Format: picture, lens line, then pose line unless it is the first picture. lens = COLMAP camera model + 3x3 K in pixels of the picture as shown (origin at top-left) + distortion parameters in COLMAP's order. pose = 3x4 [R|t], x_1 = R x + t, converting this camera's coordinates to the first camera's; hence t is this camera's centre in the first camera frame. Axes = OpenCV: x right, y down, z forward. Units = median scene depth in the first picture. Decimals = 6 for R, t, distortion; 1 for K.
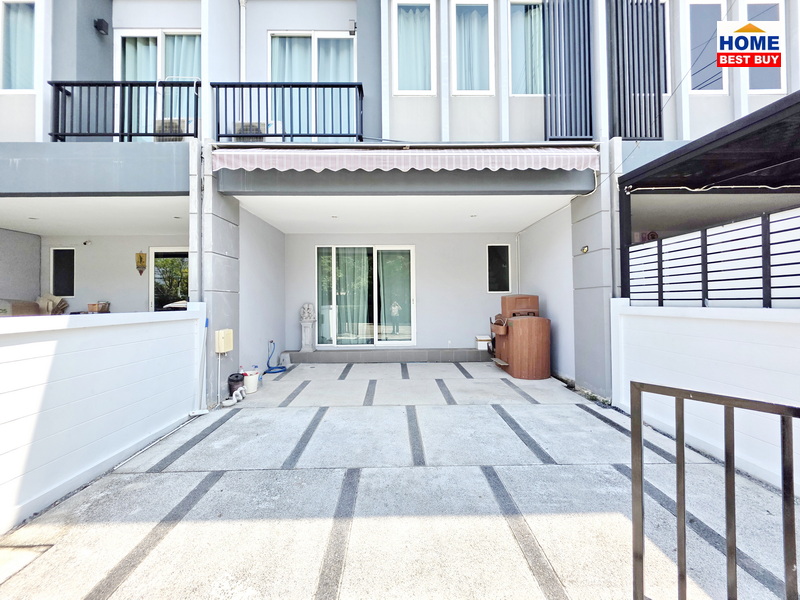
lens RADIAL K [[318.9, 0, 399.6], [0, 318.9, 296.9], [0, 0, 1]] dist [-0.001476, -0.000117]
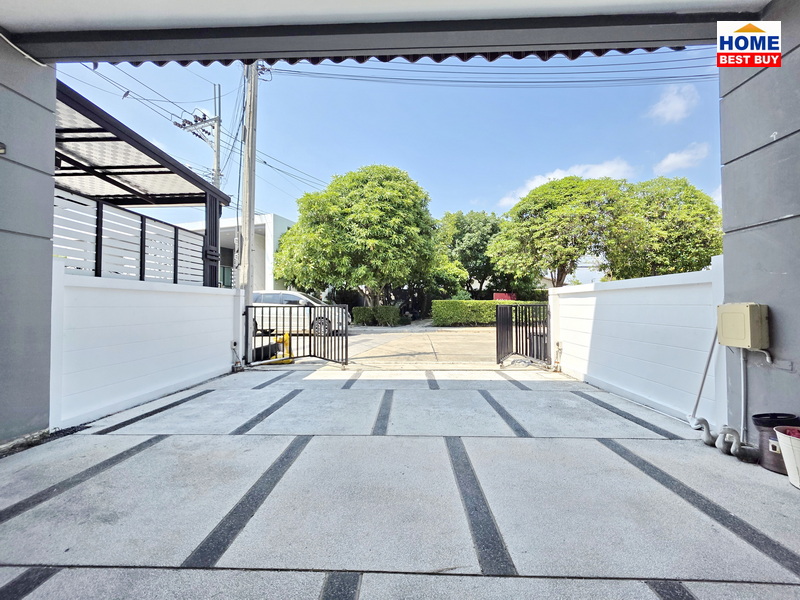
lens RADIAL K [[318.9, 0, 401.8], [0, 318.9, 300.3], [0, 0, 1]] dist [-0.001476, -0.000117]
pose [[-0.998929, 0.014472, 0.043950, -0.029086], [0.013025, 0.999369, -0.033049, 0.082792], [-0.044401, -0.032442, -0.998487, 1.173904]]
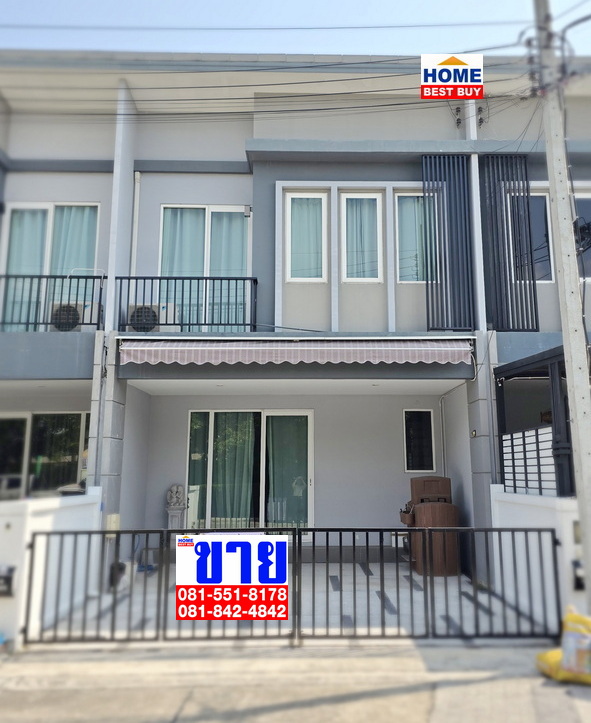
lens RADIAL K [[537.0, 0, 309.0], [0, 537.0, 360.0], [0, 0, 1]] dist [0.085003, -0.000748]
pose [[0.999884, 0.008499, 0.012638, 0.039824], [-0.005802, 0.979812, -0.199838, -0.032229], [-0.014082, 0.199741, 0.979748, -0.754336]]
